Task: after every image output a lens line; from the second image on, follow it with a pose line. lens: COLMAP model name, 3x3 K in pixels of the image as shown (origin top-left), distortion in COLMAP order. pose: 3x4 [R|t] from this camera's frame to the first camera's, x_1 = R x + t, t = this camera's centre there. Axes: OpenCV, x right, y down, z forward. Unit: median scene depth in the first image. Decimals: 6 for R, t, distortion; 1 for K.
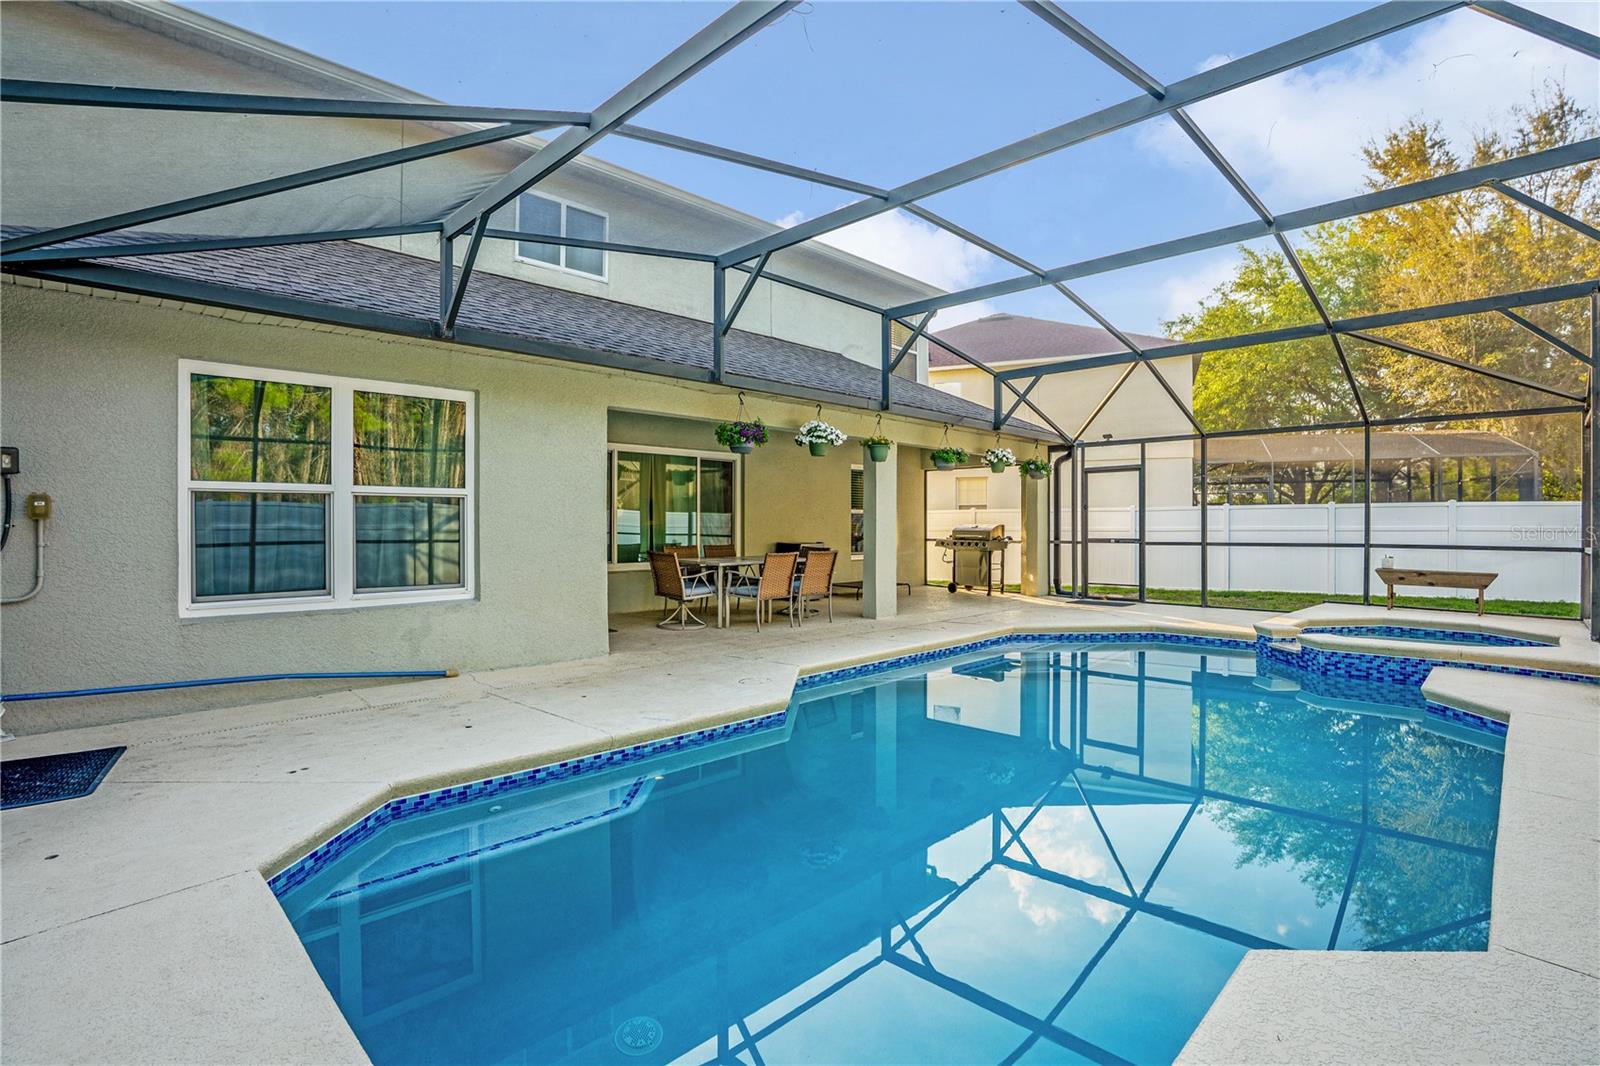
lens RADIAL K [[758.2, 0, 800.0], [0, 758.2, 533.0], [0, 0, 1]] dist [-0.003289, -0.000390]
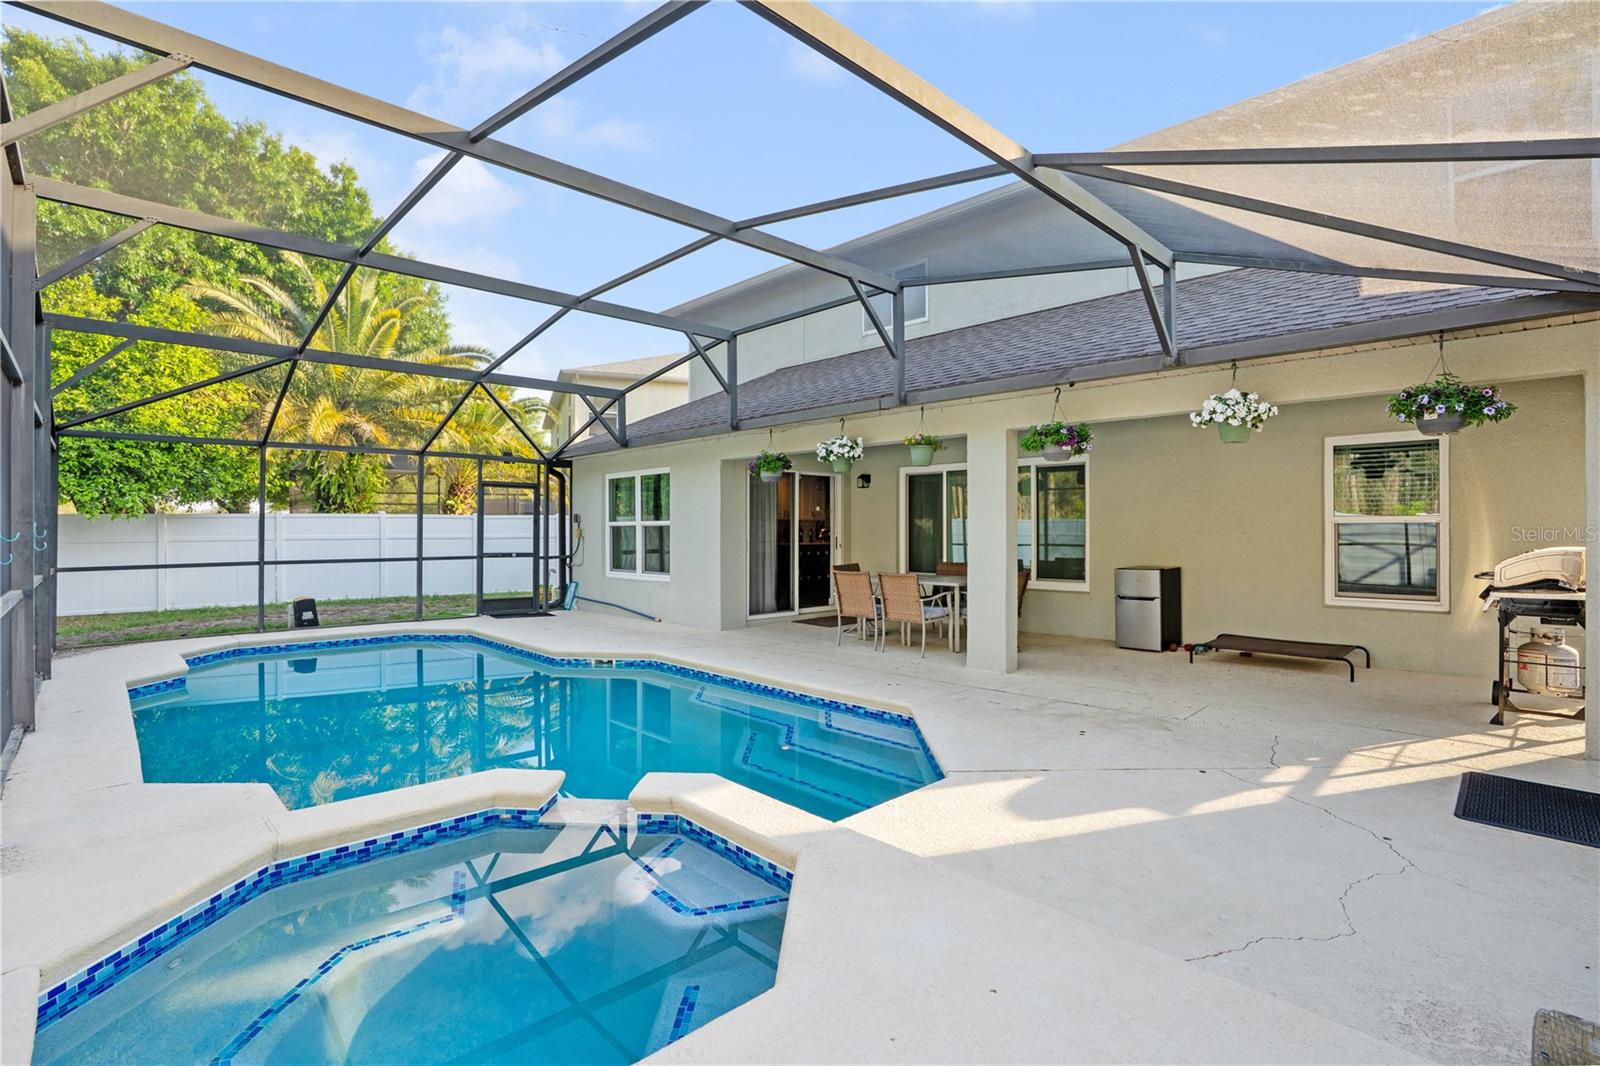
lens RADIAL K [[758.2, 0, 800.0], [0, 758.2, 533.0], [0, 0, 1]] dist [-0.003289, -0.000390]
pose [[-0.036613, -0.012246, -0.999254, 1.442330], [-0.020809, 0.999717, -0.011489, -0.015563], [0.999113, 0.020373, -0.036857, 1.463740]]
